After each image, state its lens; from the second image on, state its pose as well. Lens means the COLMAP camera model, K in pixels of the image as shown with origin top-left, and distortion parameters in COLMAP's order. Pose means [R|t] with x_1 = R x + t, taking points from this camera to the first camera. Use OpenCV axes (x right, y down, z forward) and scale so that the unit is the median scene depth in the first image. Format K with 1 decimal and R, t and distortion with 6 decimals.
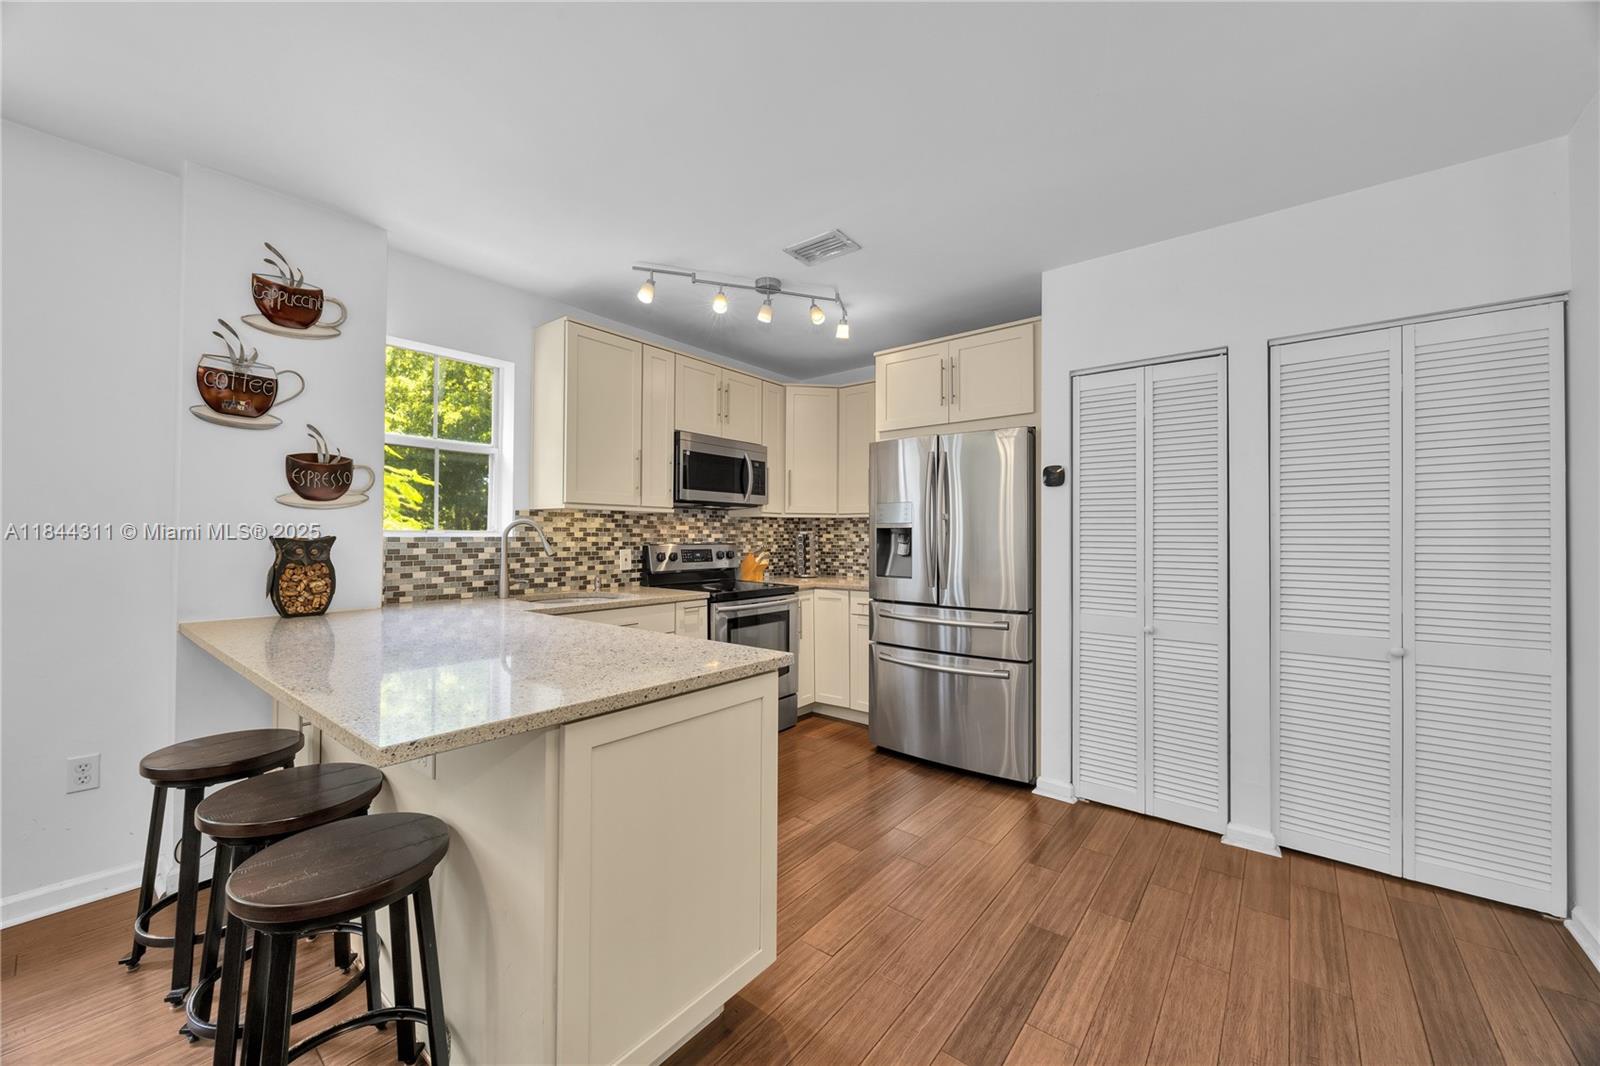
lens RADIAL K [[607.0, 0, 801.9], [0, 607.0, 531.5], [0, 0, 1]] dist [-0.001044, 0.000315]
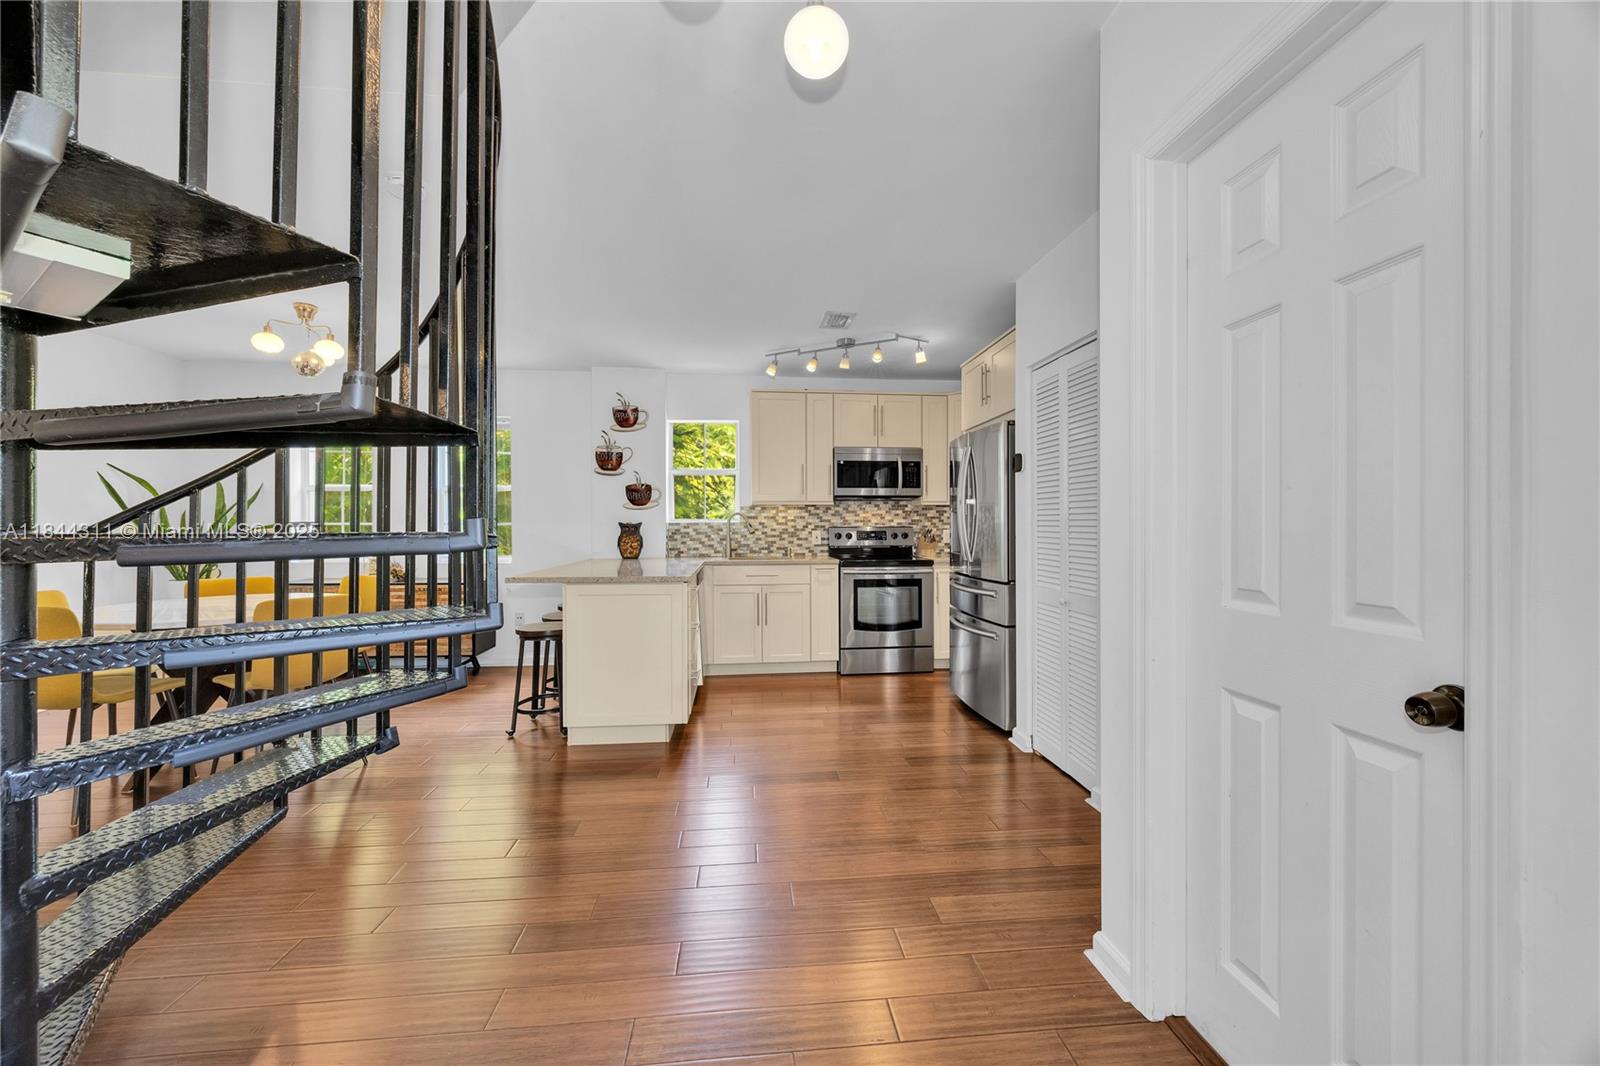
lens RADIAL K [[607.0, 0, 801.9], [0, 607.0, 531.5], [0, 0, 1]] dist [-0.001044, 0.000315]
pose [[0.703276, -0.001258, -0.710915, 0.817182], [0.013213, 0.999849, 0.011302, 0.016470], [0.710794, -0.017342, 0.703187, -0.072111]]
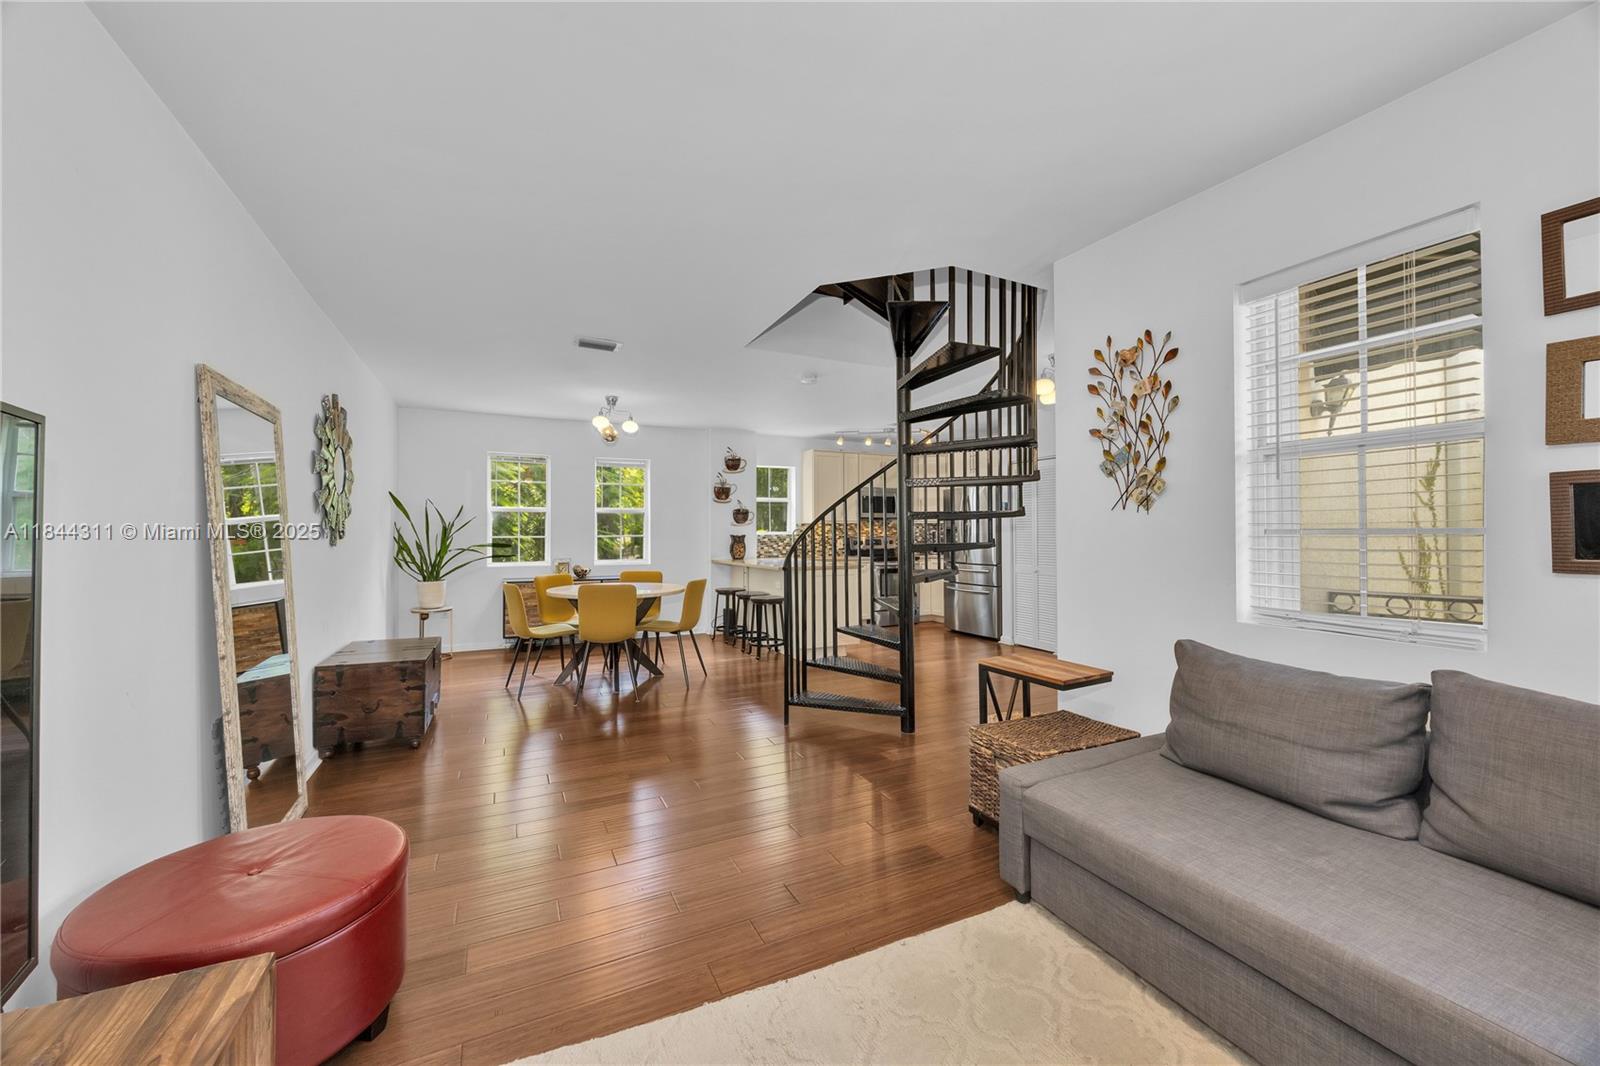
lens RADIAL K [[607.0, 0, 801.9], [0, 607.0, 531.5], [0, 0, 1]] dist [-0.001044, 0.000315]
pose [[0.907675, -0.009584, -0.419563, 0.601105], [0.013067, 0.999900, 0.005427, -0.015943], [0.419469, -0.010409, 0.907710, -1.268505]]
